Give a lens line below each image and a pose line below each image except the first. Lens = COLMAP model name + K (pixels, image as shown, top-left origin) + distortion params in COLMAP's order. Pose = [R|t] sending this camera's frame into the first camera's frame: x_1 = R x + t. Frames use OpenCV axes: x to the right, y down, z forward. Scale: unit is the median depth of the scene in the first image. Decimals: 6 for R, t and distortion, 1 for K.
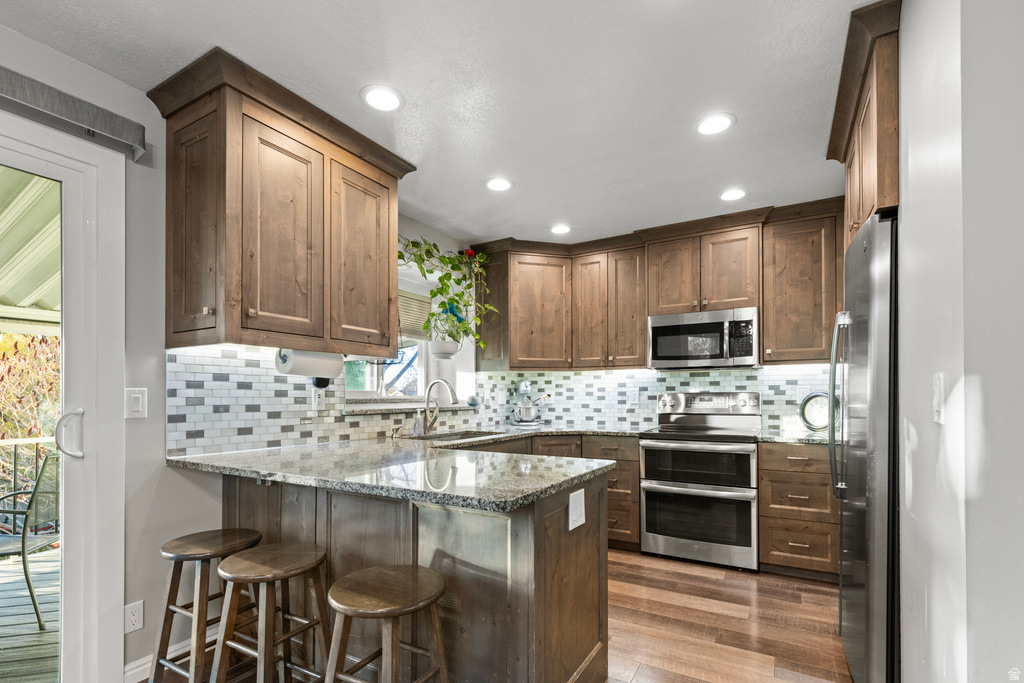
lens RADIAL K [[480.5, 0, 531.0], [0, 480.5, 390.3], [0, 0, 1]] dist [0.013699, -0.003755]
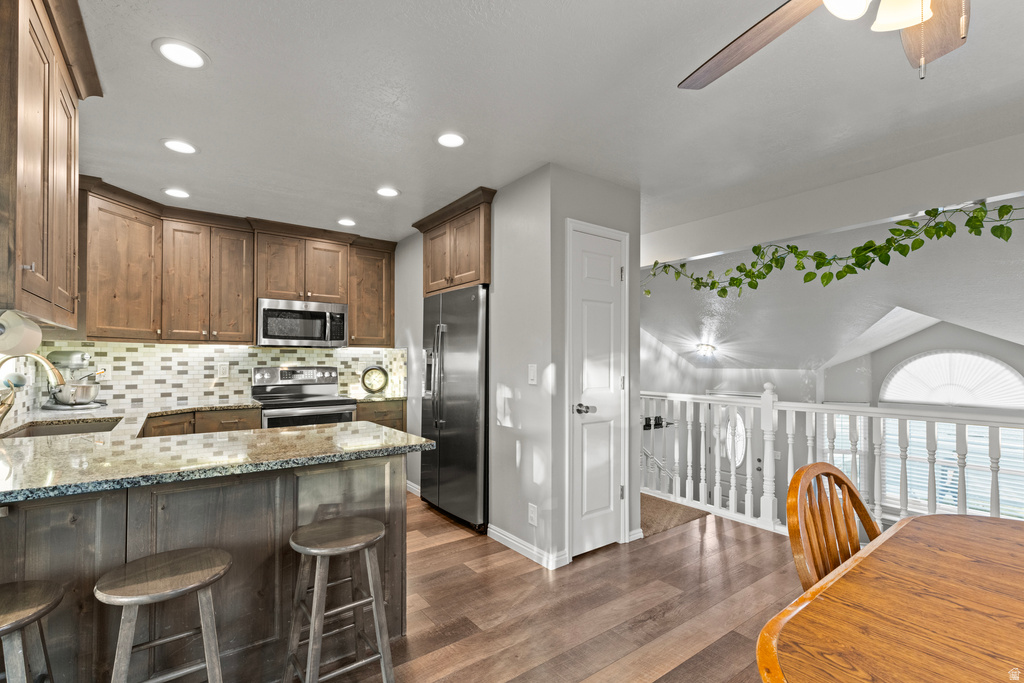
lens RADIAL K [[480.5, 0, 514.7], [0, 480.5, 351.9], [0, 0, 1]] dist [0.013699, -0.003755]
pose [[0.375465, 0.020515, 0.926610, -0.660504], [-0.014923, 0.999759, -0.016087, -0.025559], [-0.926717, -0.007788, 0.375680, 0.051632]]
